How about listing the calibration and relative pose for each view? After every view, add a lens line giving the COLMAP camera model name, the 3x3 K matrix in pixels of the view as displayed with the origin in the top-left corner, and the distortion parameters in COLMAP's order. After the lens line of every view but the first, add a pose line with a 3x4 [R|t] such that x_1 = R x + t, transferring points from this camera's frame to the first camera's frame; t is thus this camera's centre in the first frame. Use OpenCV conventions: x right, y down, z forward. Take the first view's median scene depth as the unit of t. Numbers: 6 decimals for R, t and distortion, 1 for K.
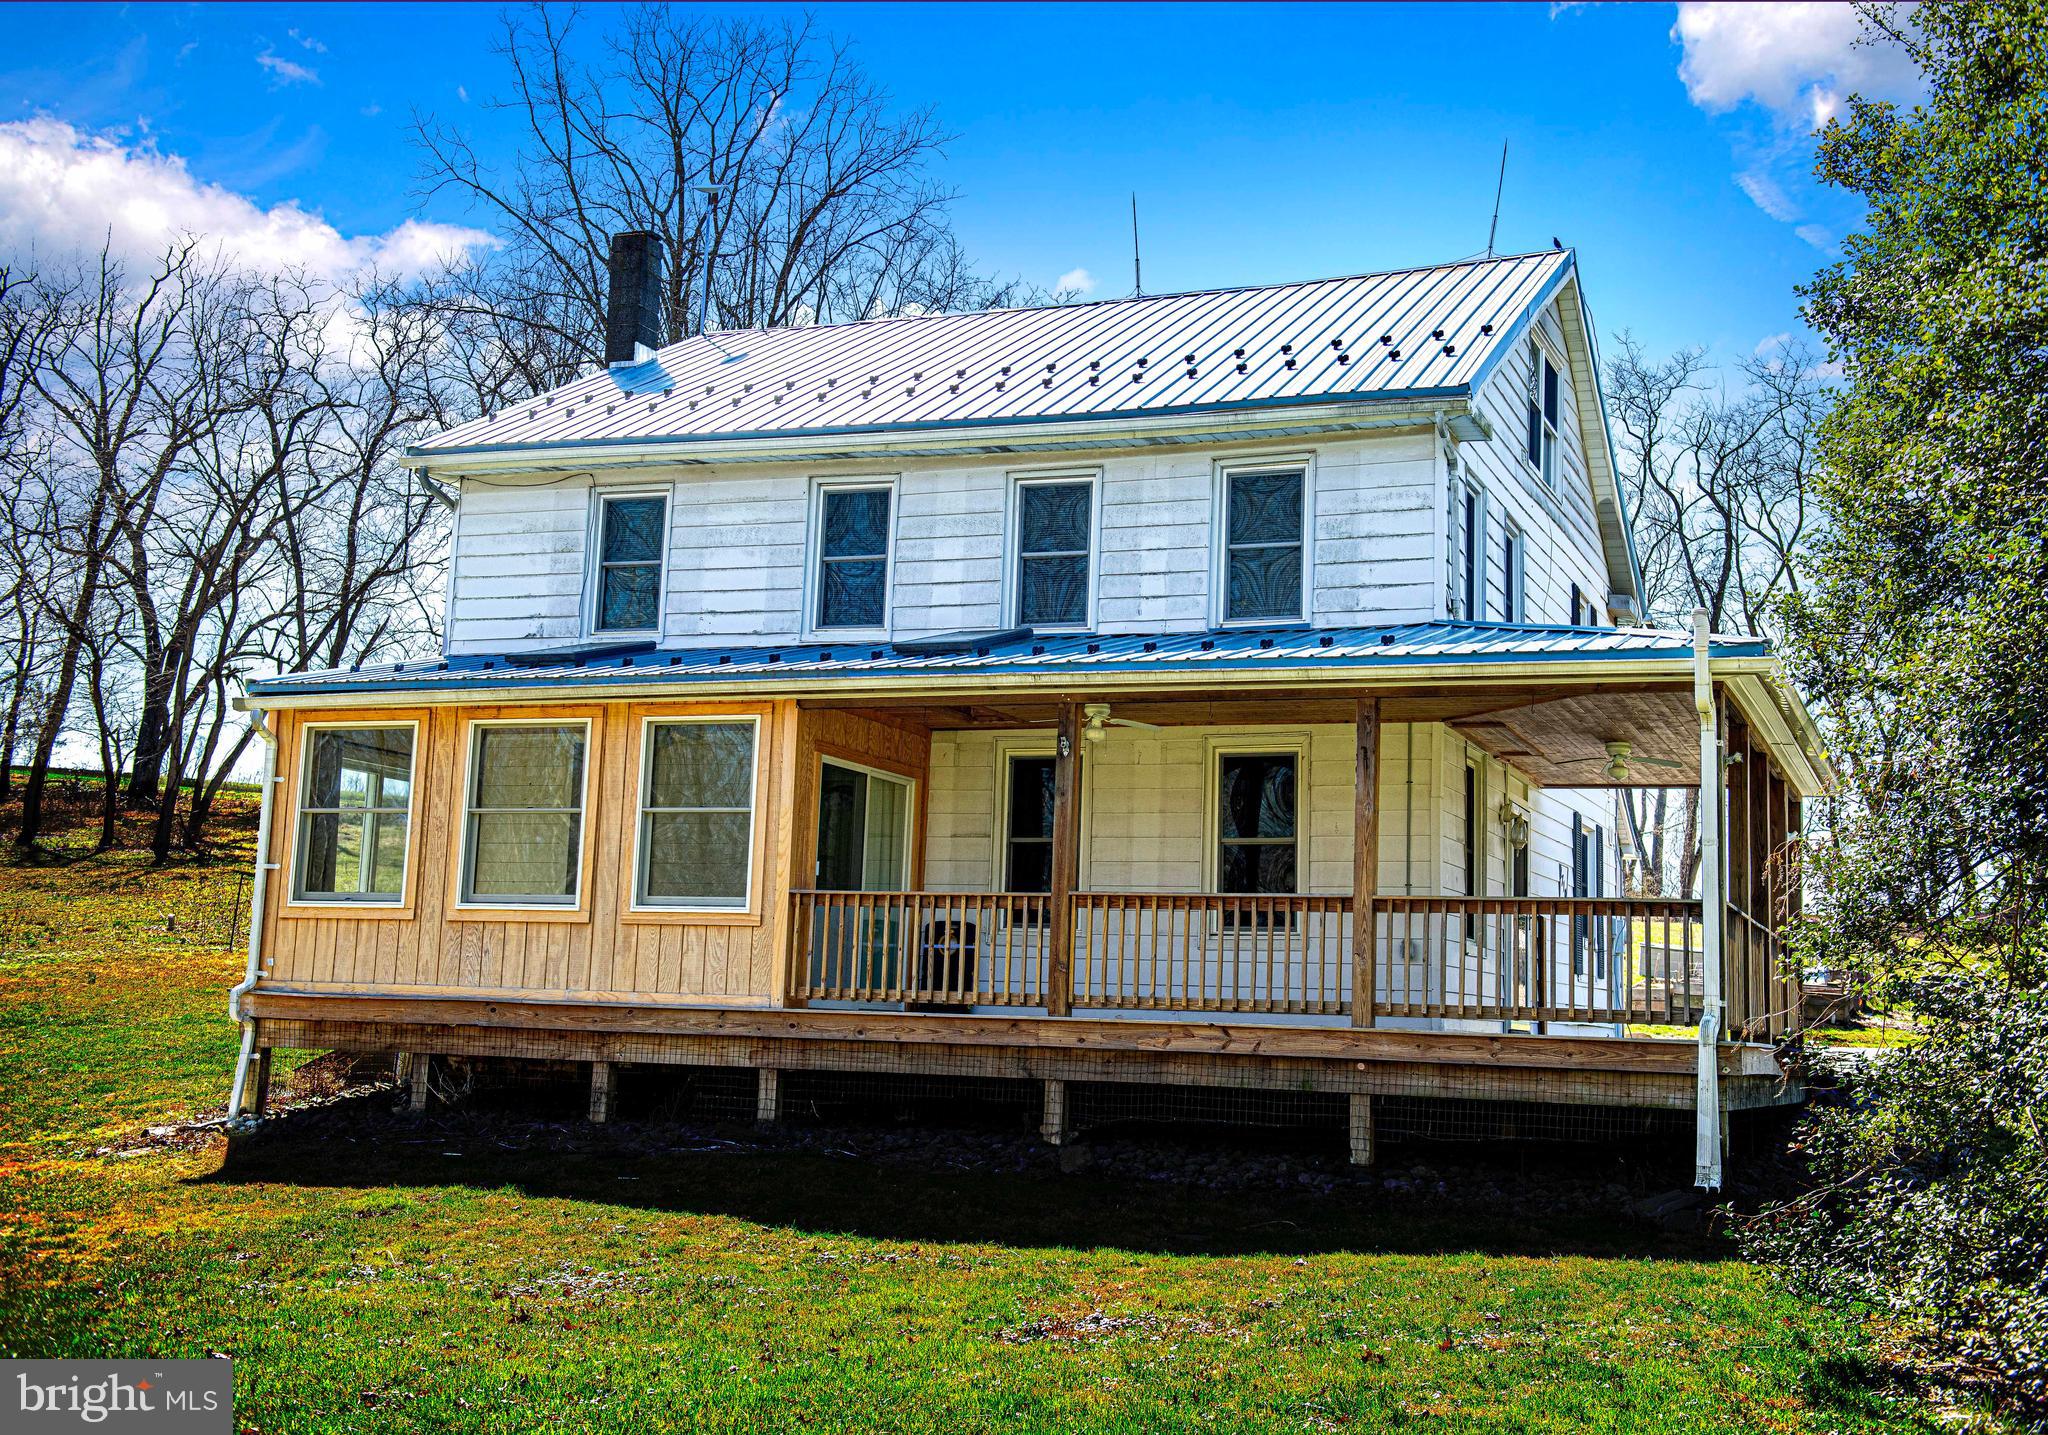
lens RADIAL K [[2319.0, 0, 1019.7], [0, 2319.0, 722.9], [0, 0, 1]] dist [0.078718, 0.000000]
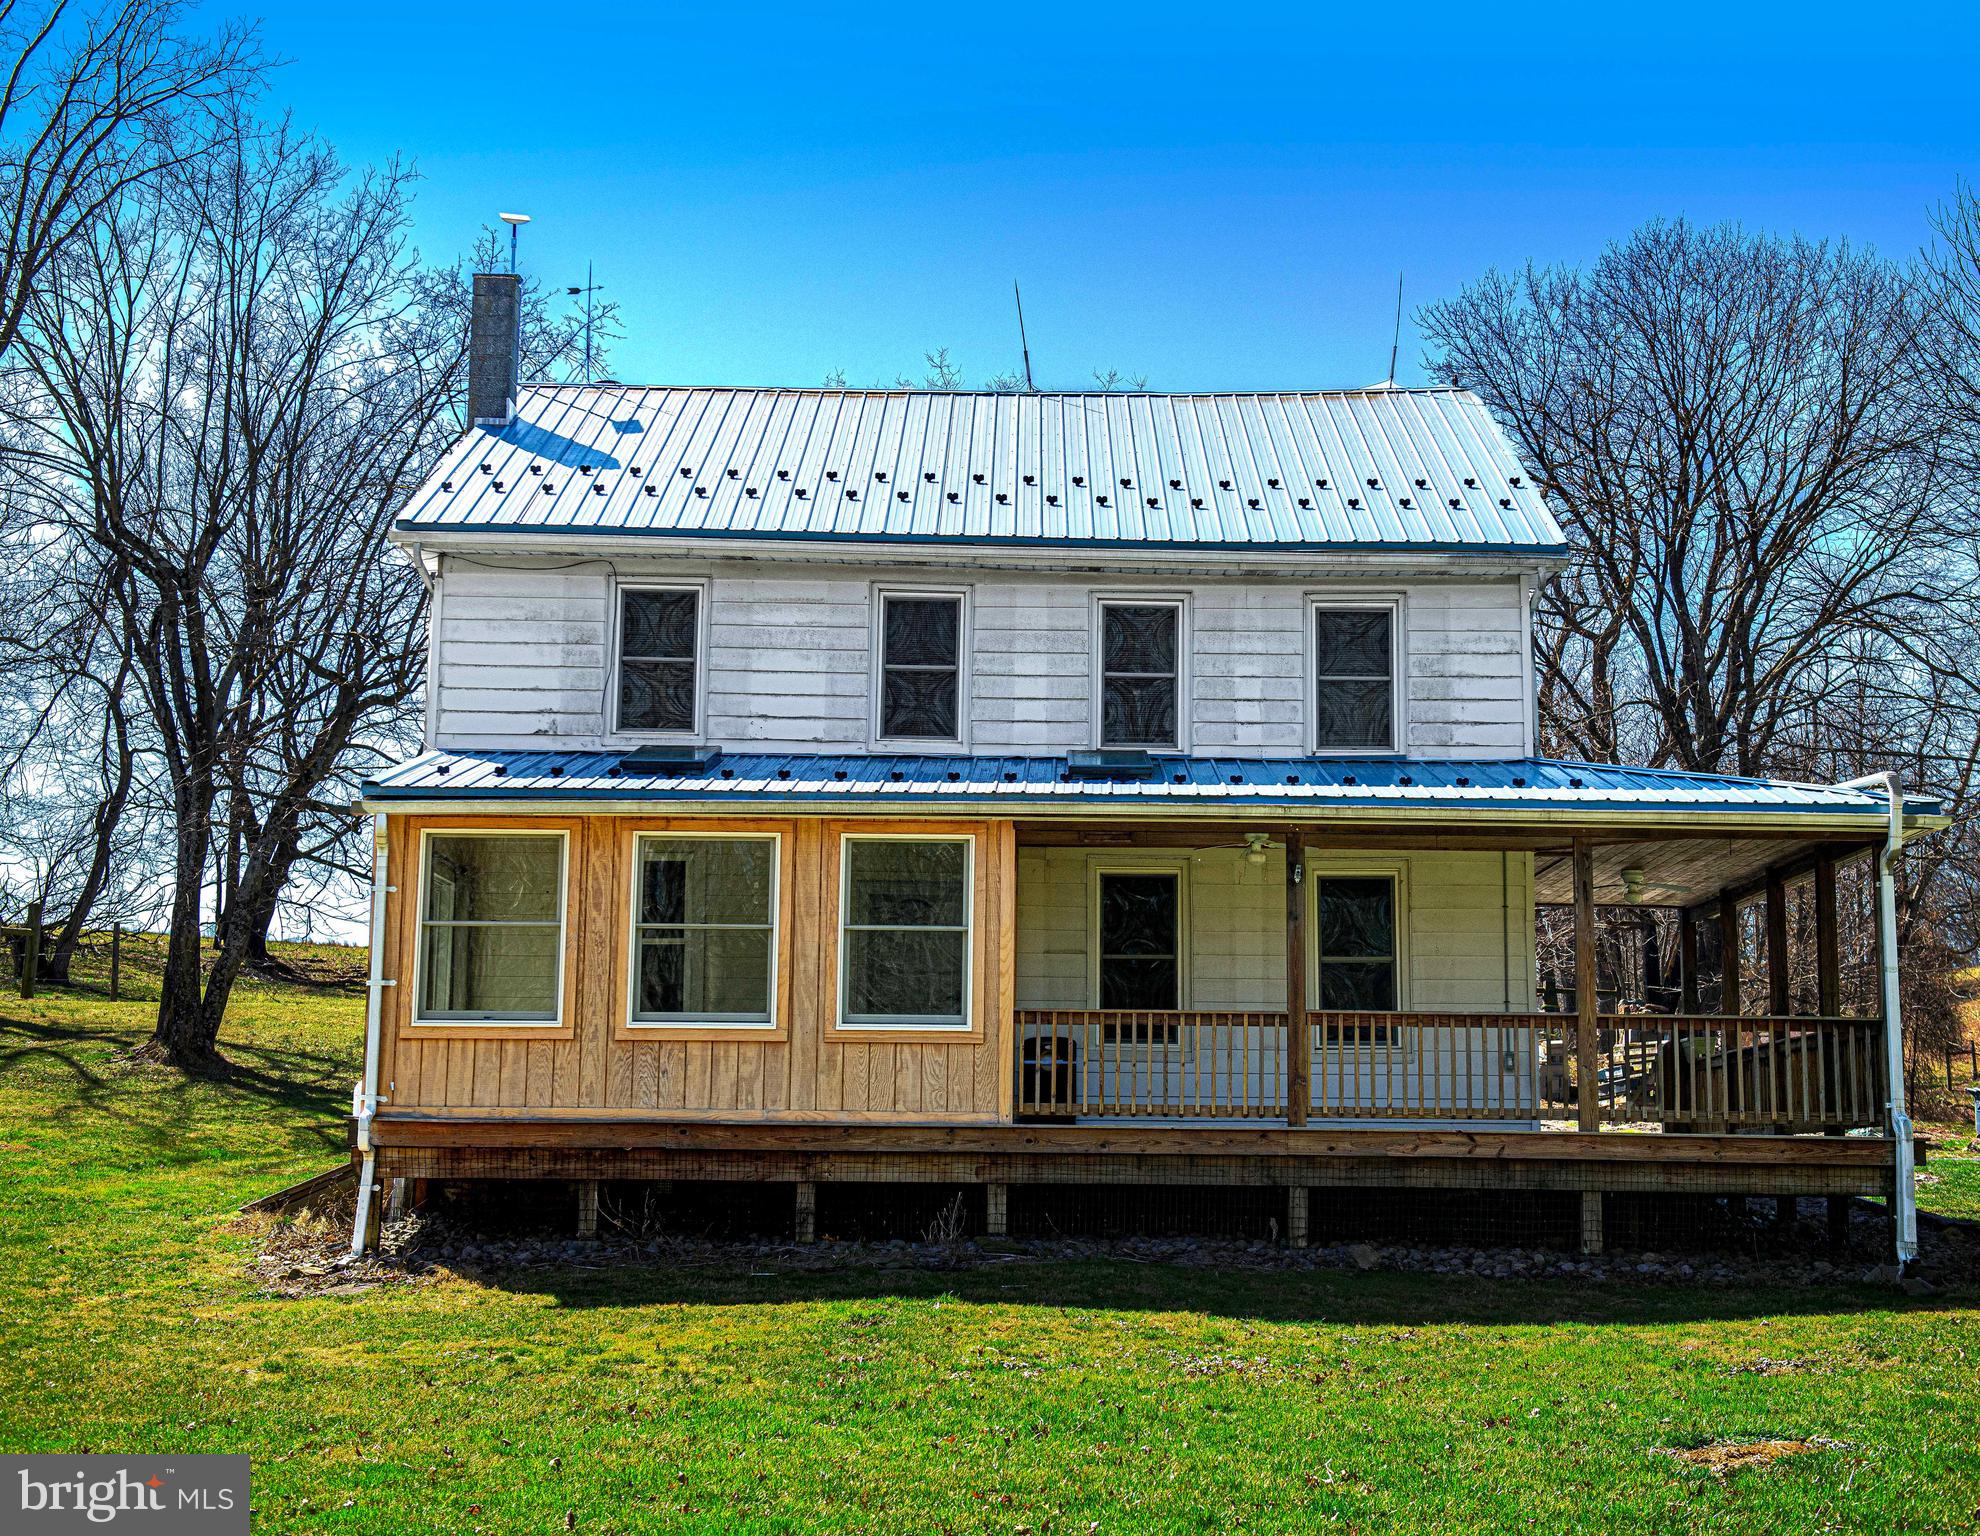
lens RADIAL K [[2958.8, 0, 997.5], [0, 2958.8, 766.6], [0, 0, 1]] dist [0.141095, 0.000000]
pose [[0.928556, 0.027056, 0.370204, -0.552536], [-0.026209, 0.999630, -0.007319, -0.022870], [-0.370265, -0.002907, 0.928921, -0.193300]]
